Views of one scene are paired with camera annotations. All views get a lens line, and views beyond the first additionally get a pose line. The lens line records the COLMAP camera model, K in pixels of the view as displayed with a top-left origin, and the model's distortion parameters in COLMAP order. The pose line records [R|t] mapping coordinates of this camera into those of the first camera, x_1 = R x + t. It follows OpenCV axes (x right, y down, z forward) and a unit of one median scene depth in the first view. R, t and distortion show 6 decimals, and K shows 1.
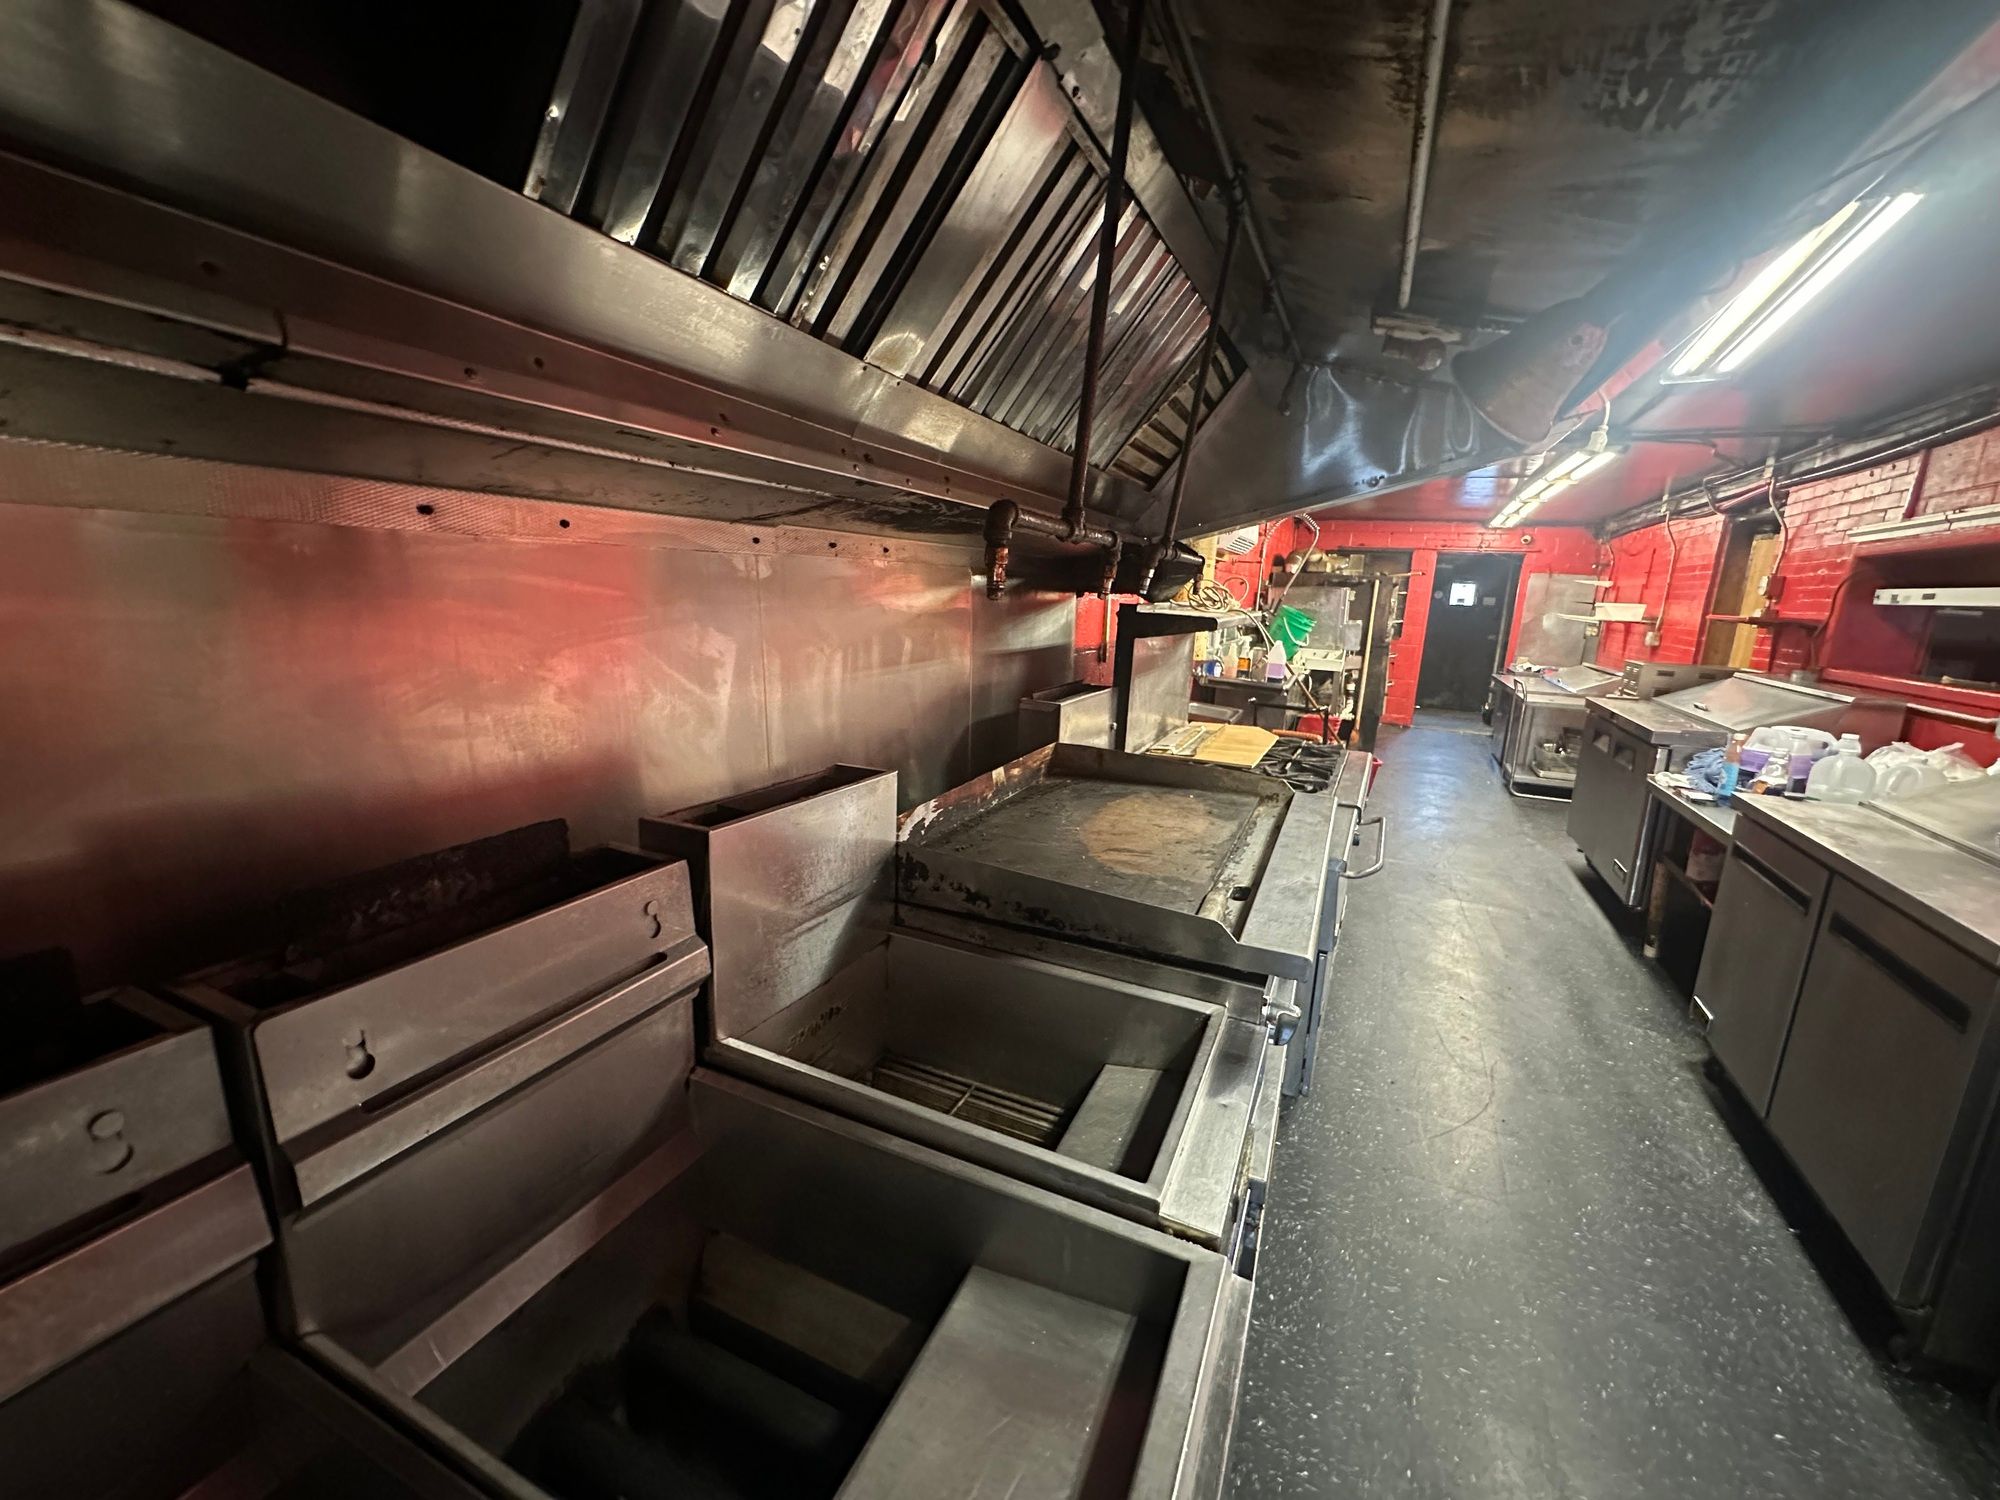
lens RADIAL K [[801.7, 0, 997.1], [0, 801.7, 748.9], [0, 0, 1]] dist [0.000699, 0.000174]
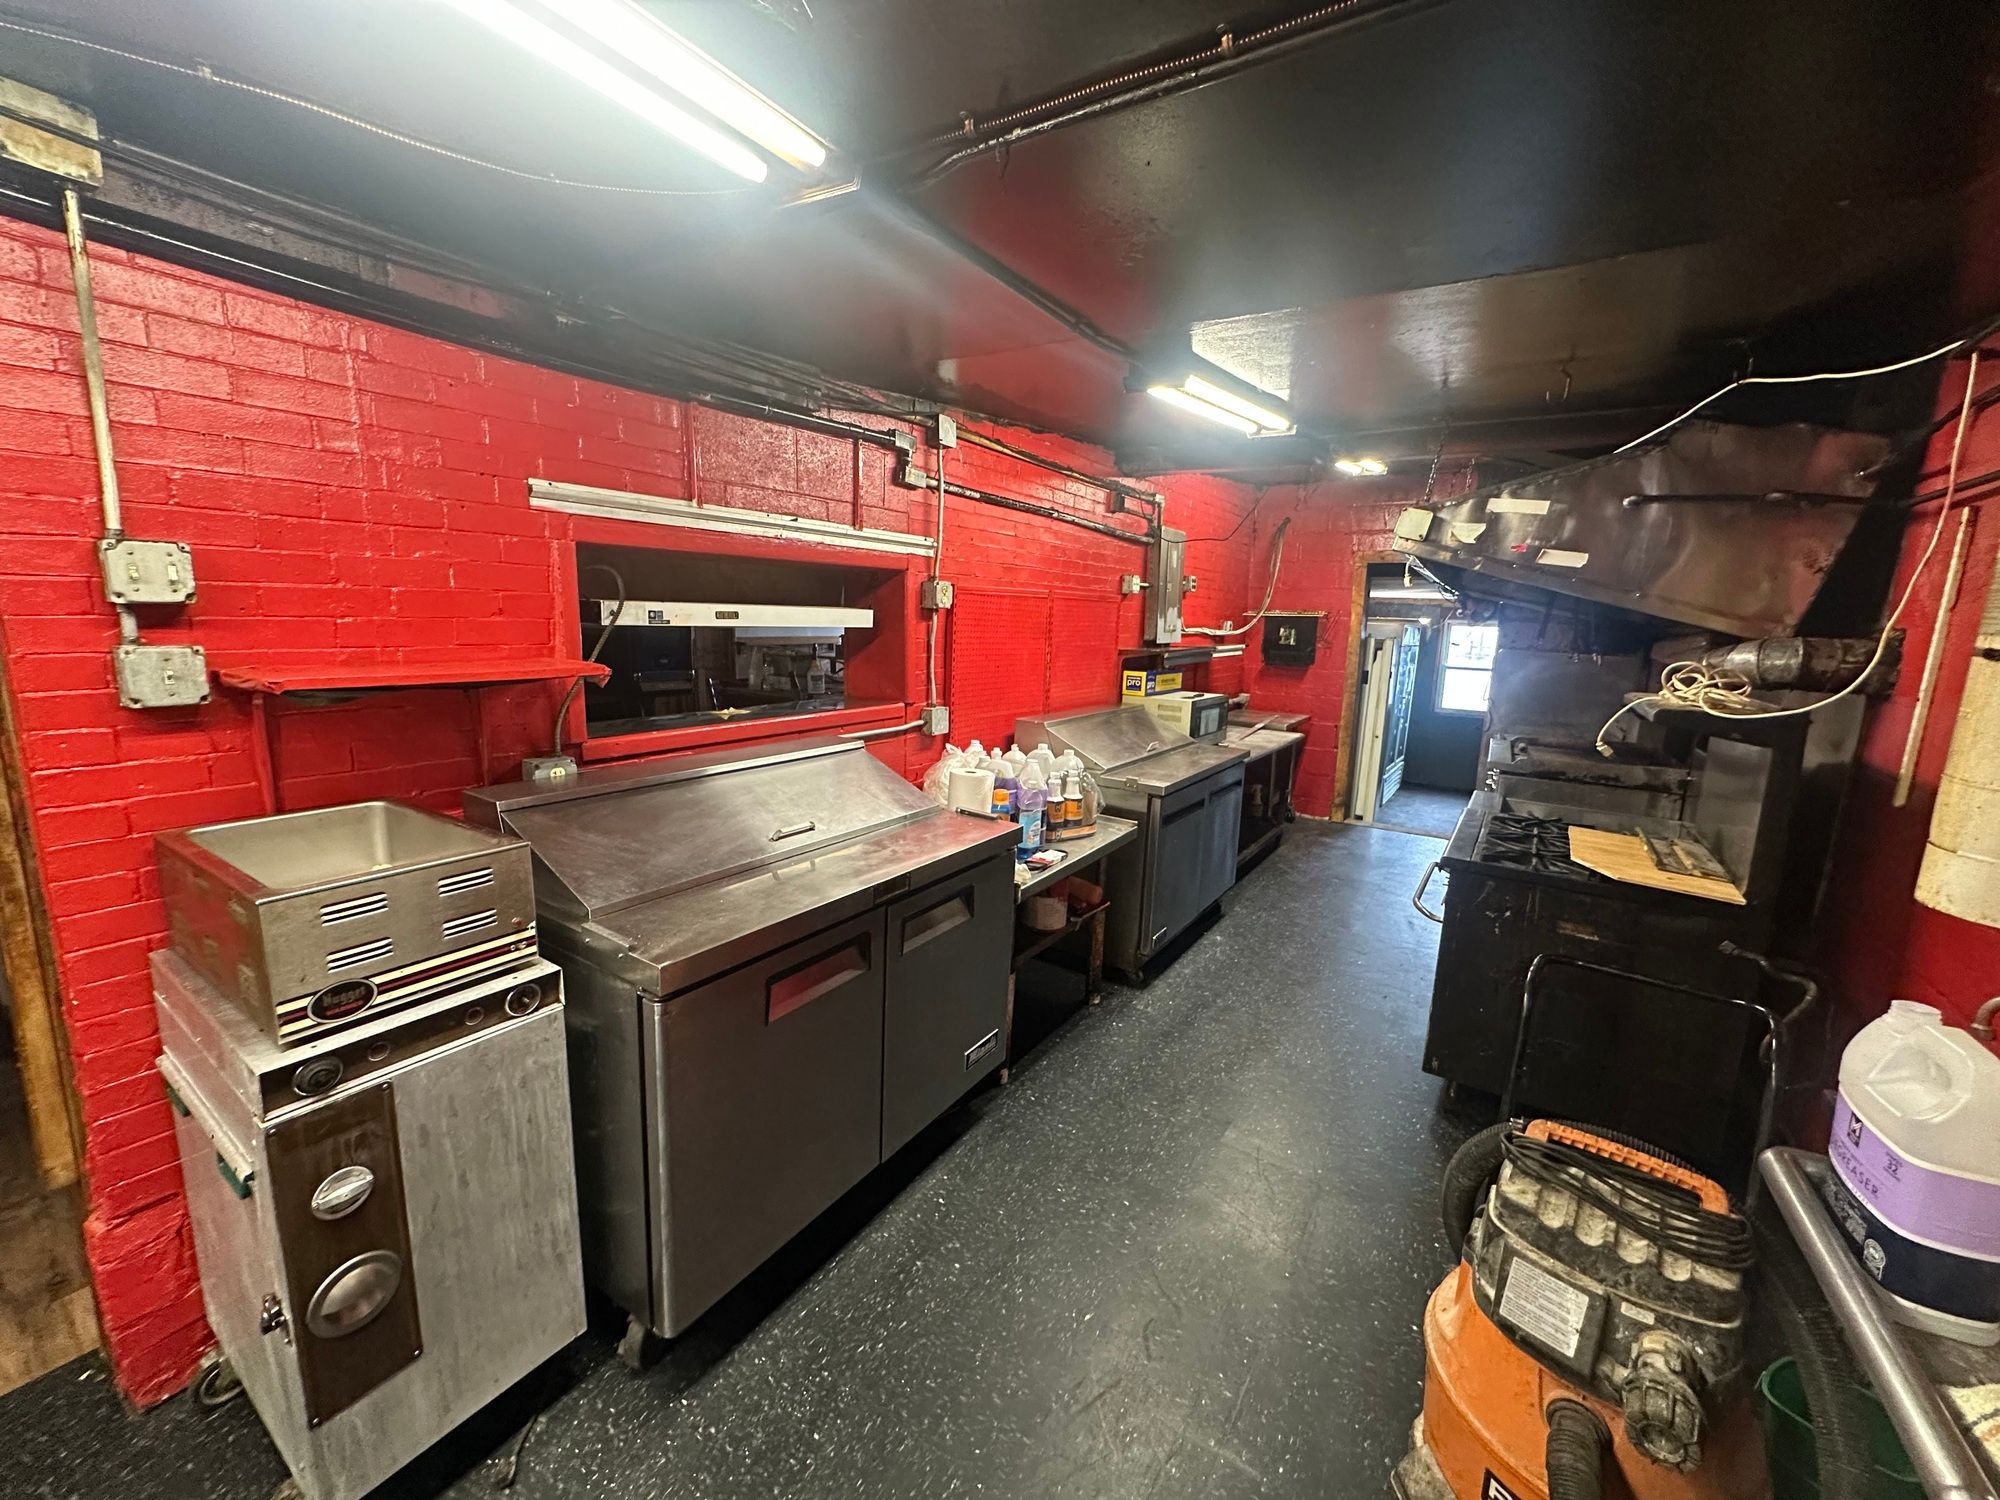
lens RADIAL K [[797.6, 0, 994.3], [0, 797.6, 749.5], [0, 0, 1]] dist [-0.001106, 0.000113]
pose [[-0.988582, -0.094157, 0.117648, 0.770148], [-0.044523, 0.928401, 0.368904, -0.348257], [-0.143959, 0.359453, -0.921992, 1.640052]]
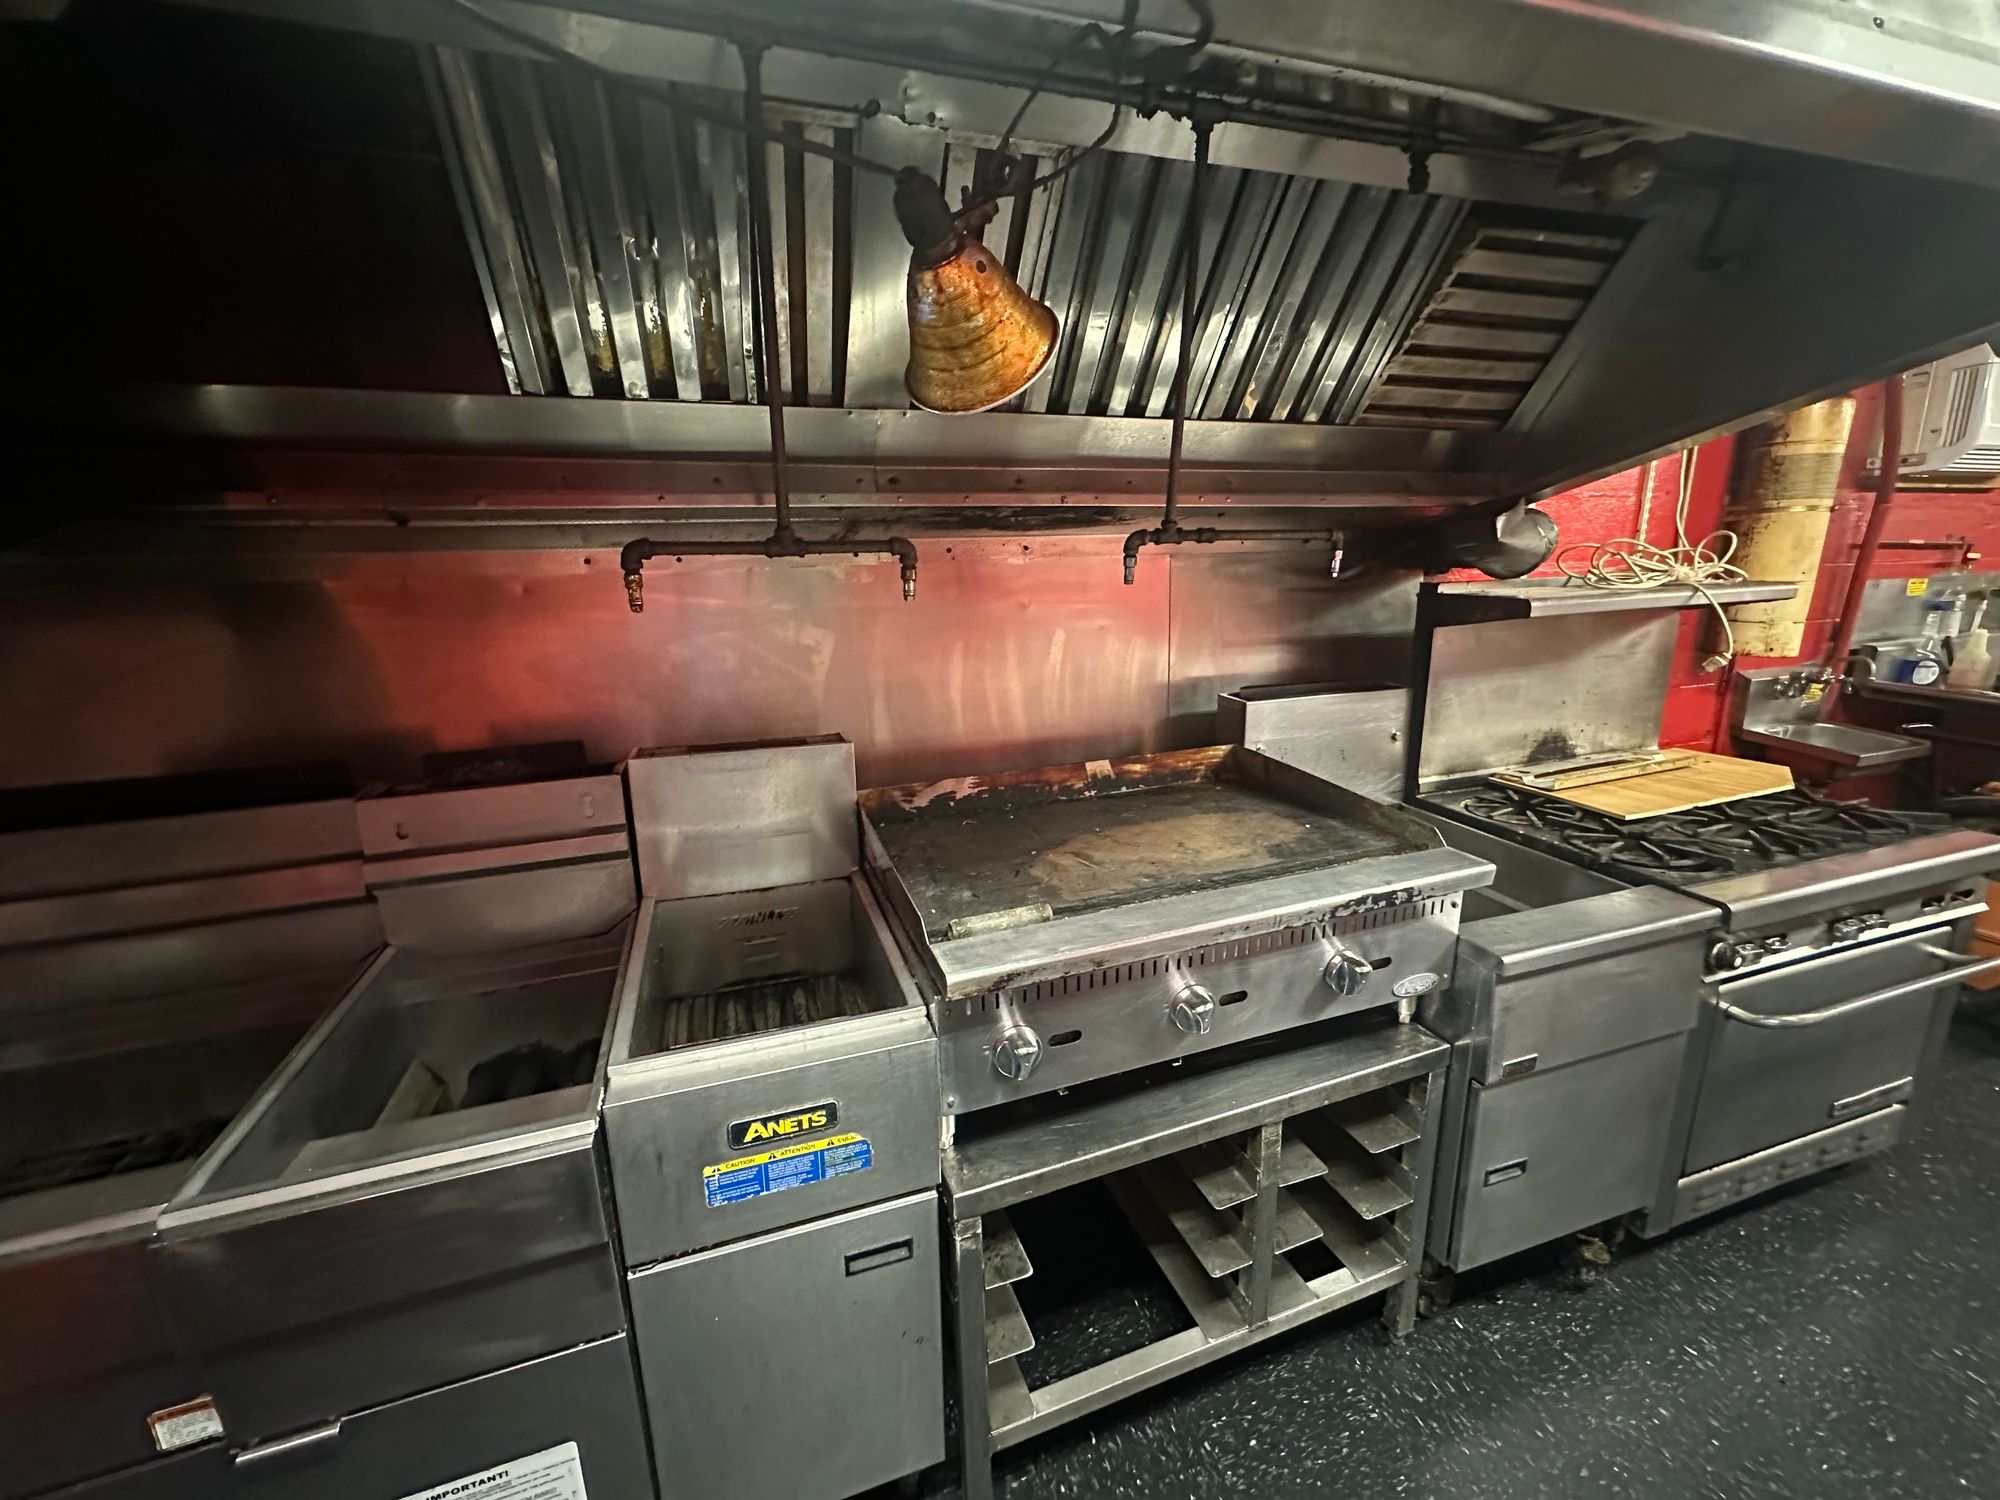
lens RADIAL K [[797.6, 0, 994.3], [0, 797.6, 749.5], [0, 0, 1]] dist [-0.001106, 0.000113]
pose [[0.689108, 0.114001, -0.715635, 0.335357], [-0.093547, 0.993280, 0.068150, -0.024337], [0.718595, 0.019983, 0.695141, 0.116151]]
